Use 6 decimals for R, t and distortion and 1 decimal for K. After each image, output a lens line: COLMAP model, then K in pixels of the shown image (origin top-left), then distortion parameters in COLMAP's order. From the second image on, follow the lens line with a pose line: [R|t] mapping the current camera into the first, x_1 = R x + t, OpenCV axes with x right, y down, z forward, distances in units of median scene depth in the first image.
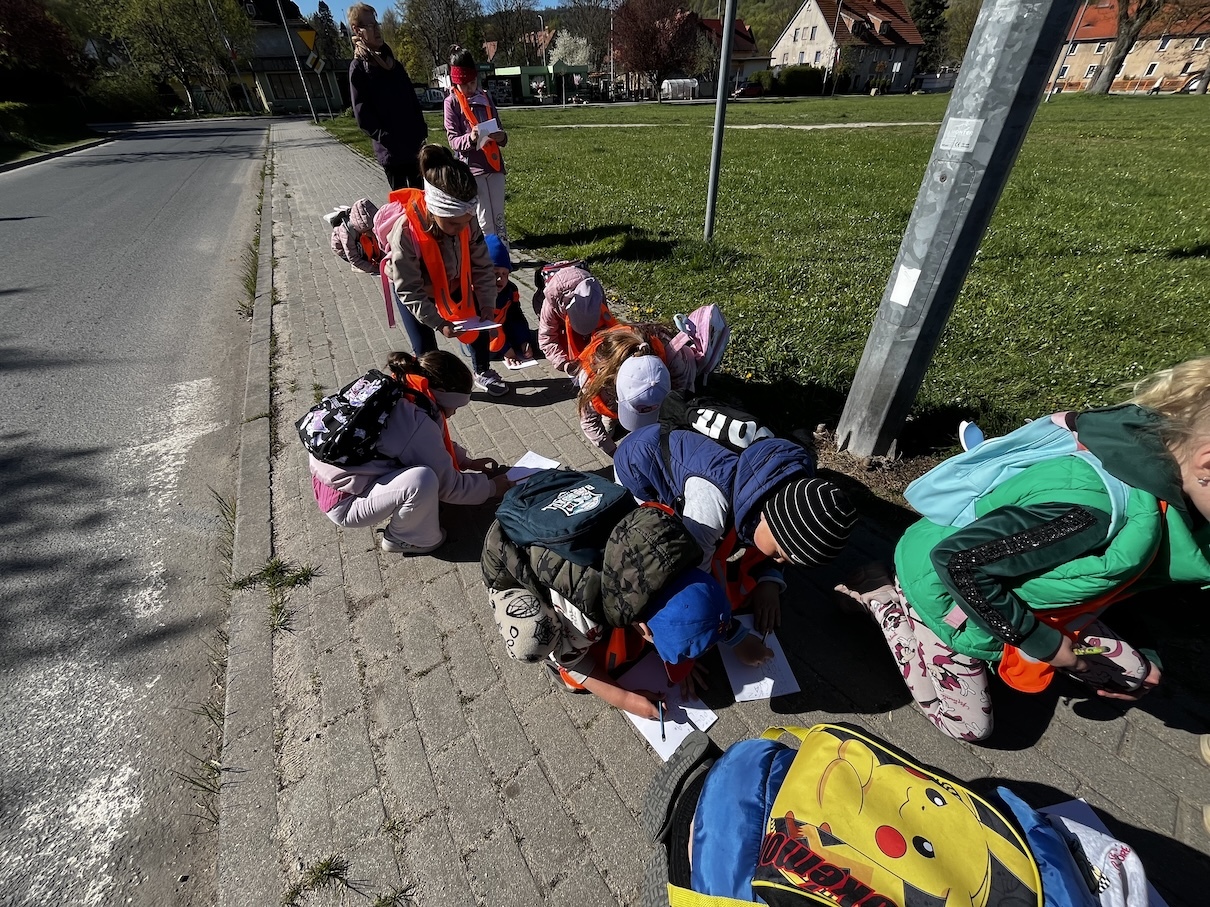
lens RADIAL K [[492.6, 0, 605.0], [0, 492.6, 453.5], [0, 0, 1]] dist [-0.001803, -0.000040]
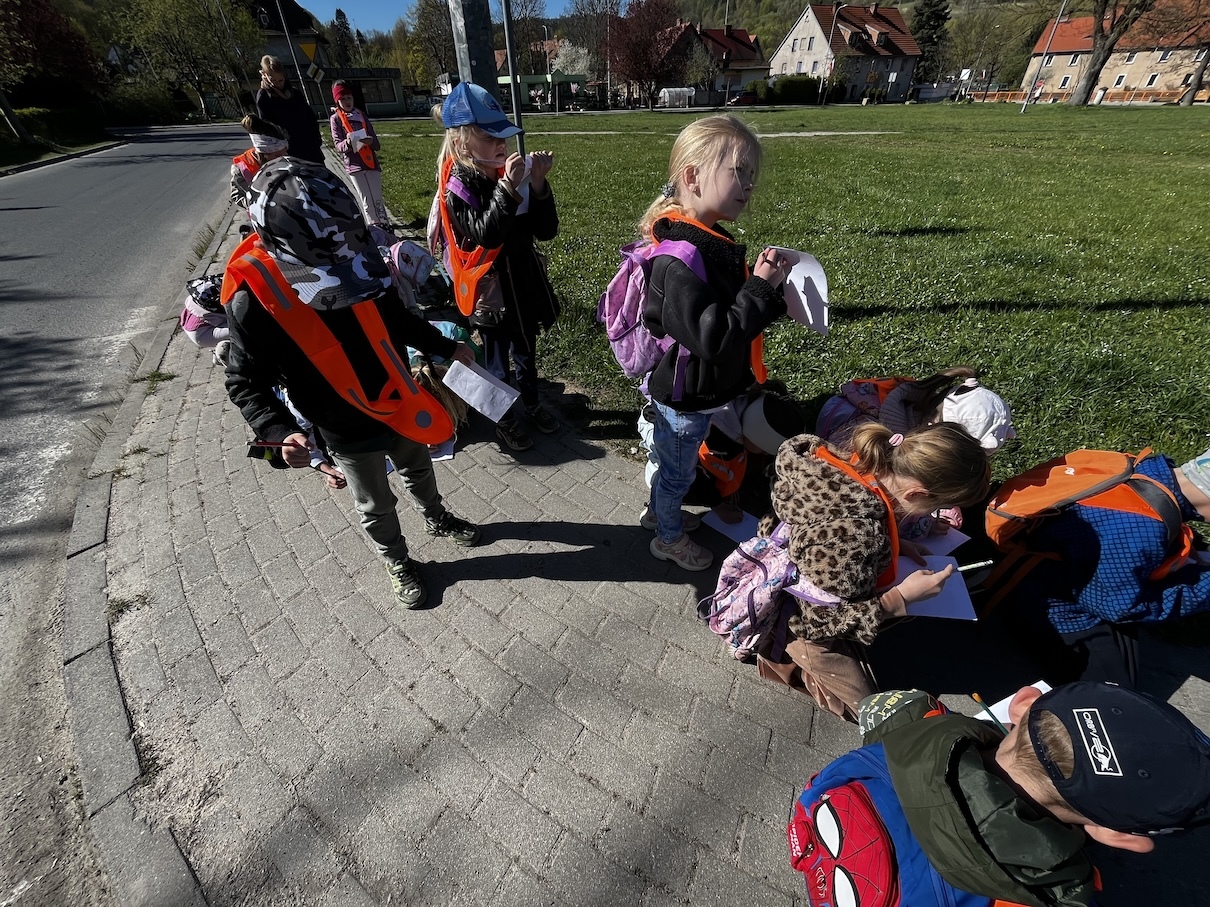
lens RADIAL K [[492.6, 0, 605.0], [0, 492.6, 453.5], [0, 0, 1]] dist [-0.001803, -0.000040]
pose [[0.999764, 0.016236, -0.014405, 0.043873], [-0.016366, 0.999826, -0.008932, 0.021620], [0.014258, 0.009165, 0.999856, -0.034568]]
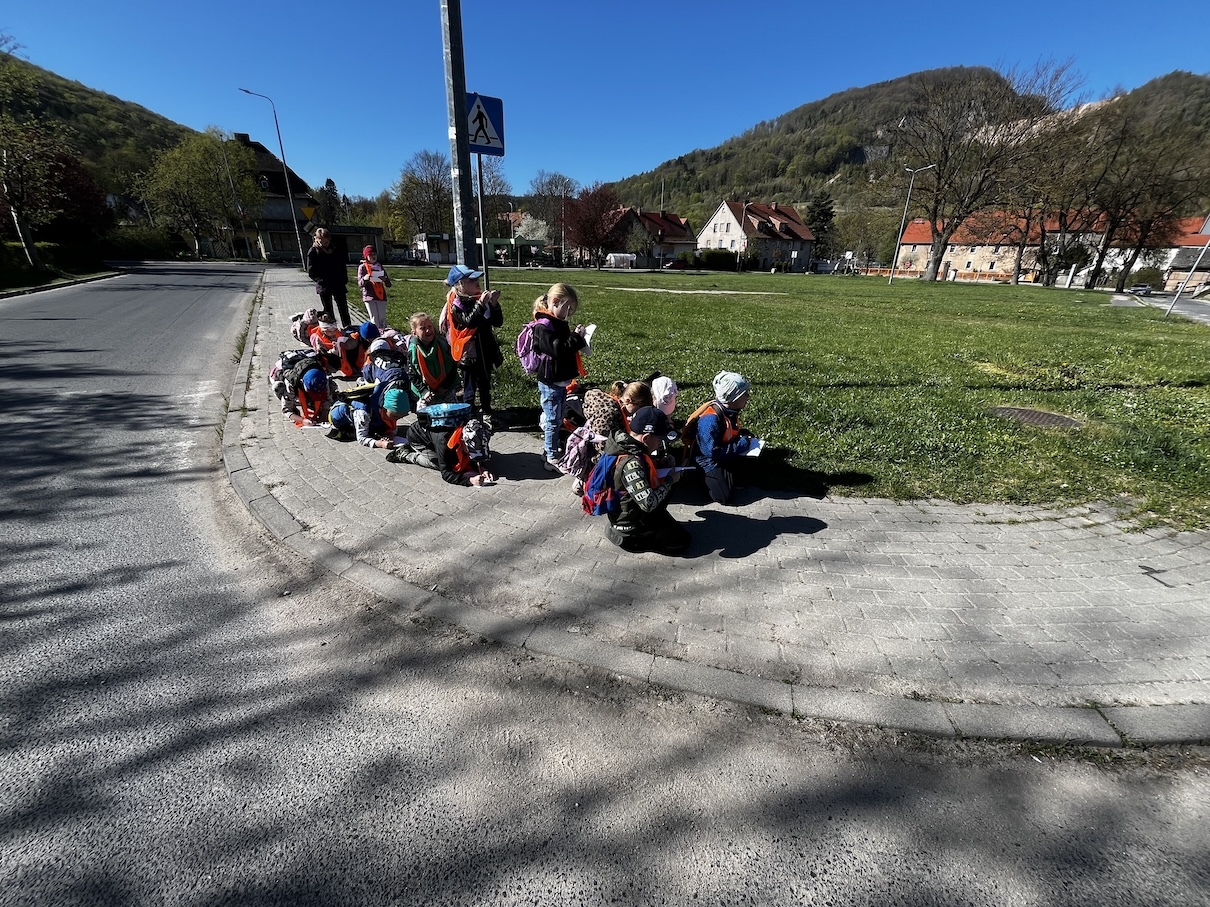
lens RADIAL K [[490.6, 0, 605.0], [0, 490.6, 453.5], [0, 0, 1]] dist [0.000560, 0.000220]
pose [[0.997030, 0.023404, 0.073377, 0.052311], [-0.003968, 0.967059, -0.254523, 0.051057], [-0.076917, 0.253476, 0.964279, -0.079408]]
